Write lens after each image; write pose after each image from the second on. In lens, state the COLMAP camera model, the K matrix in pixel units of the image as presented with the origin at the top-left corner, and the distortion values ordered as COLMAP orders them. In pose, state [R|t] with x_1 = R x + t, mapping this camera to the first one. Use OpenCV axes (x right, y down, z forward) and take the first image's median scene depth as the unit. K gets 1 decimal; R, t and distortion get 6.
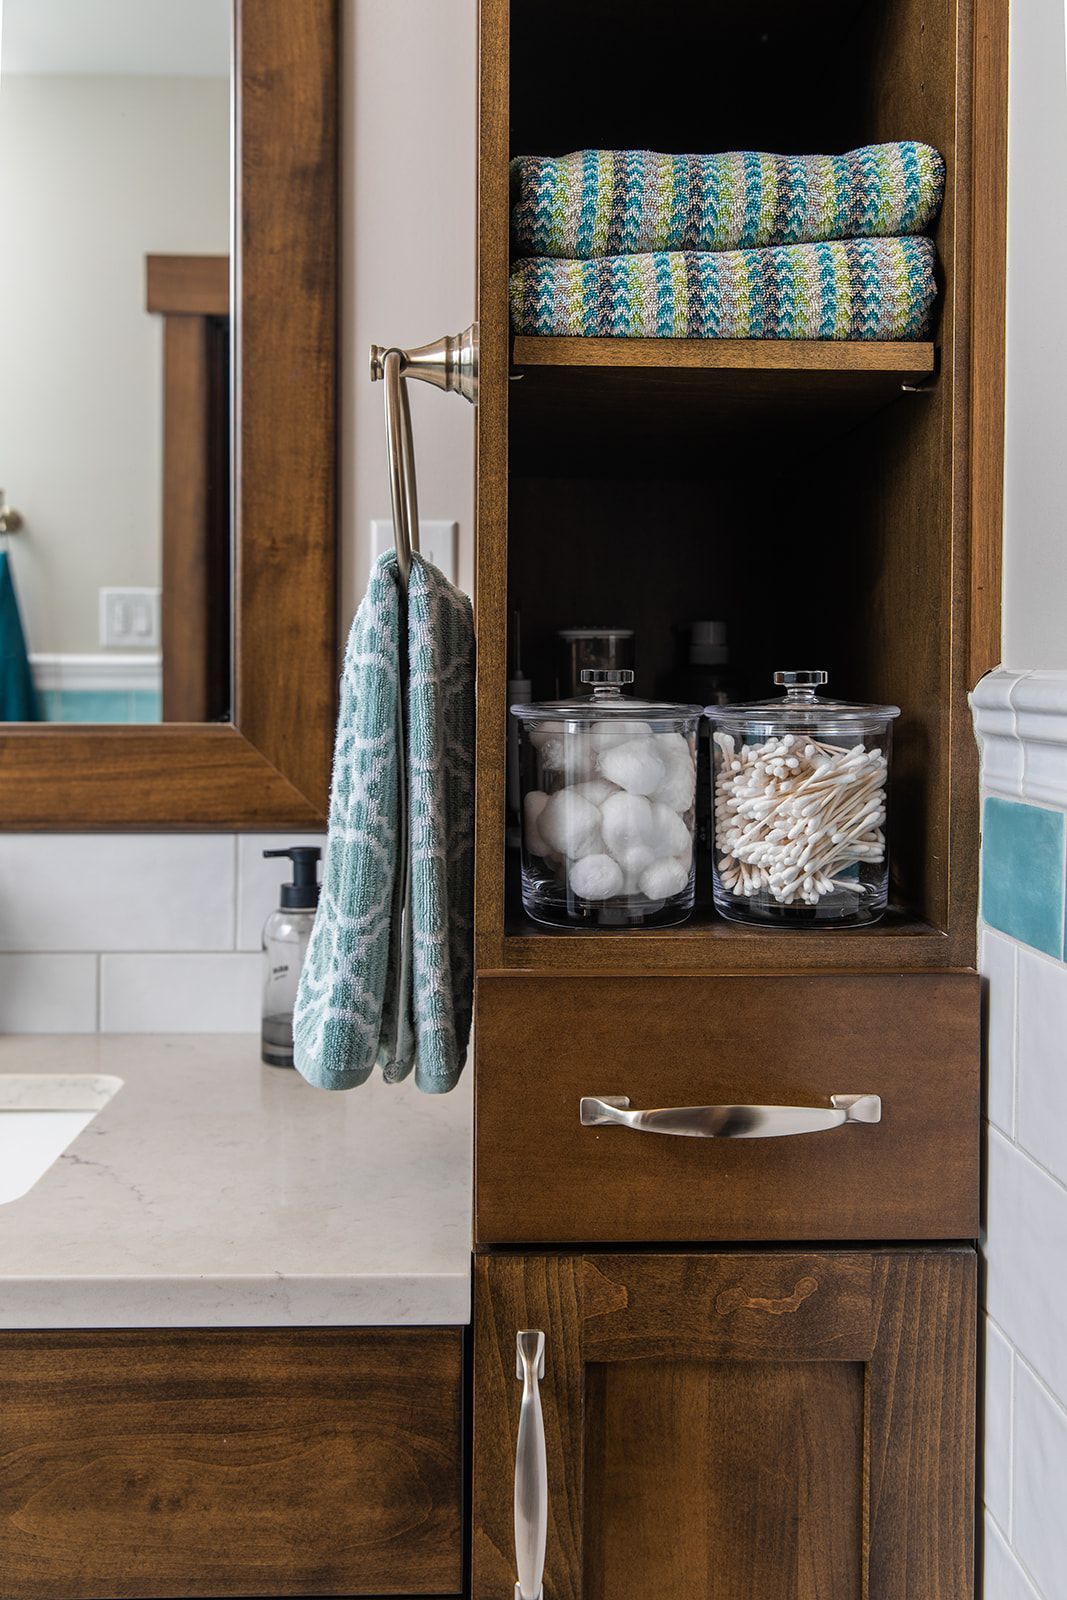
lens RADIAL K [[1503.9, 0, 535.9], [0, 1503.9, 687.8], [0, 0, 1]] dist [-0.001515, 0.000000]
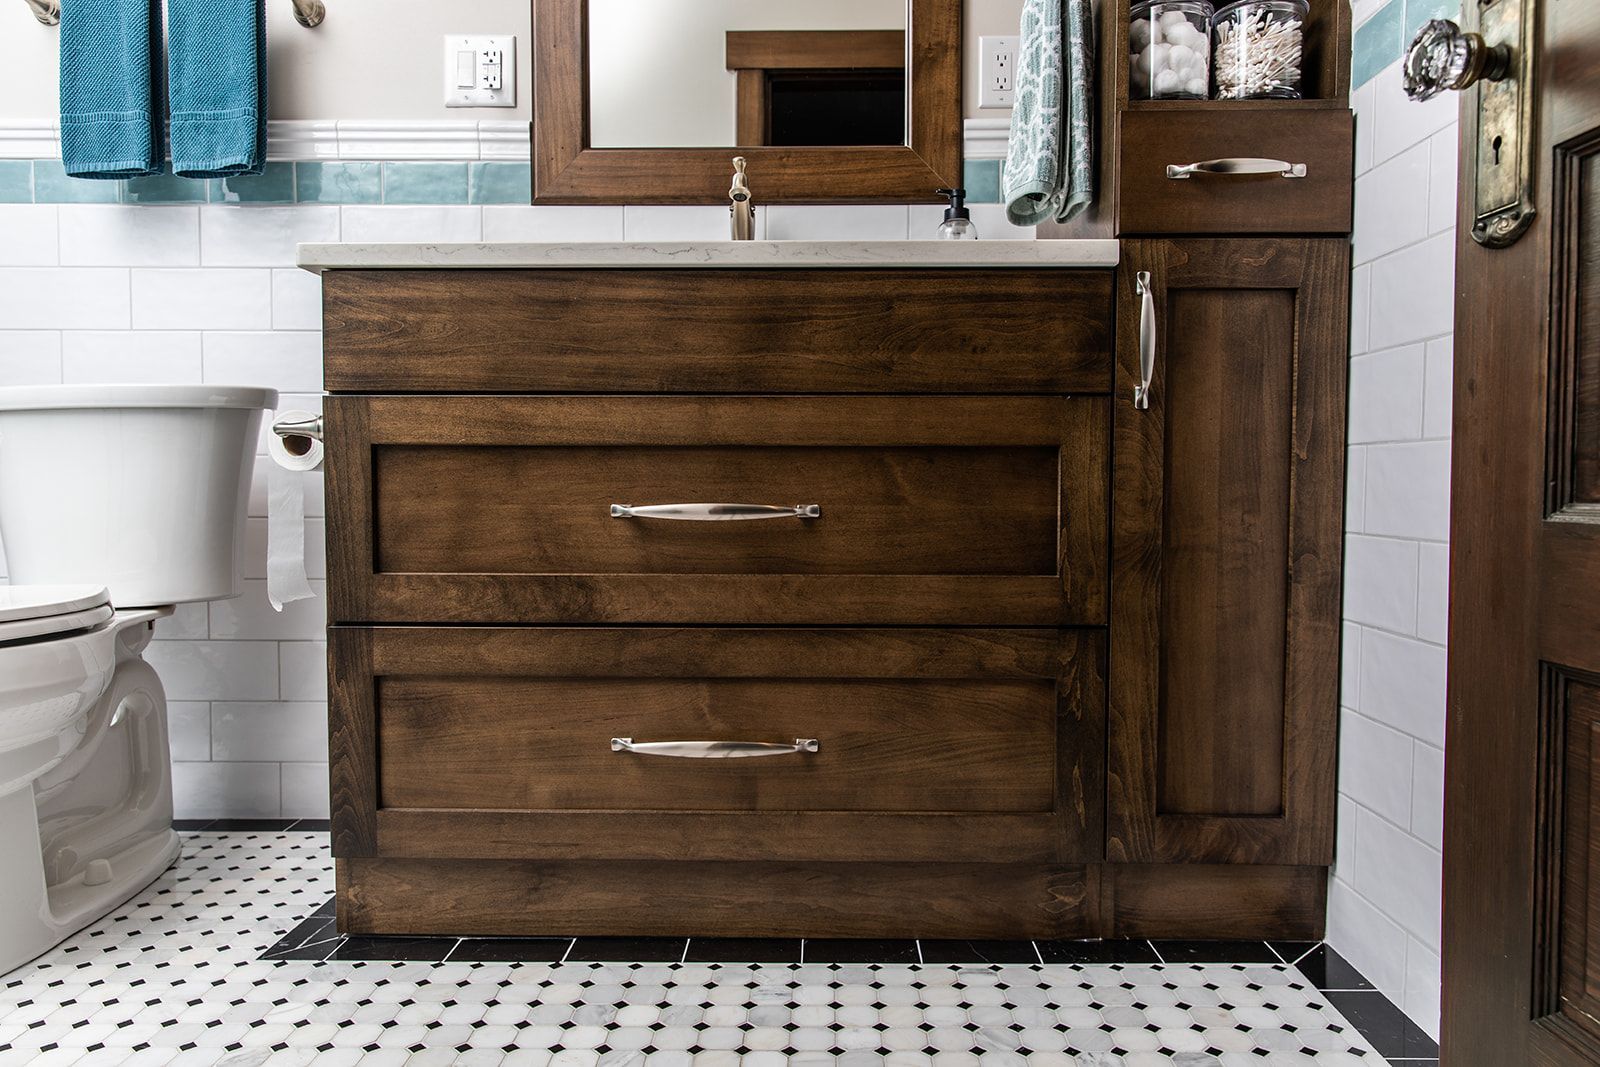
lens RADIAL K [[1091.4, 0, 803.4], [0, 1091.4, 531.9], [0, 0, 1]] dist [-0.007265, 0.005228]
pose [[0.998224, -0.001513, -0.059550, -0.402025], [0.003852, 0.999225, 0.039185, 0.732361], [0.059445, -0.039344, 0.997456, -0.637867]]
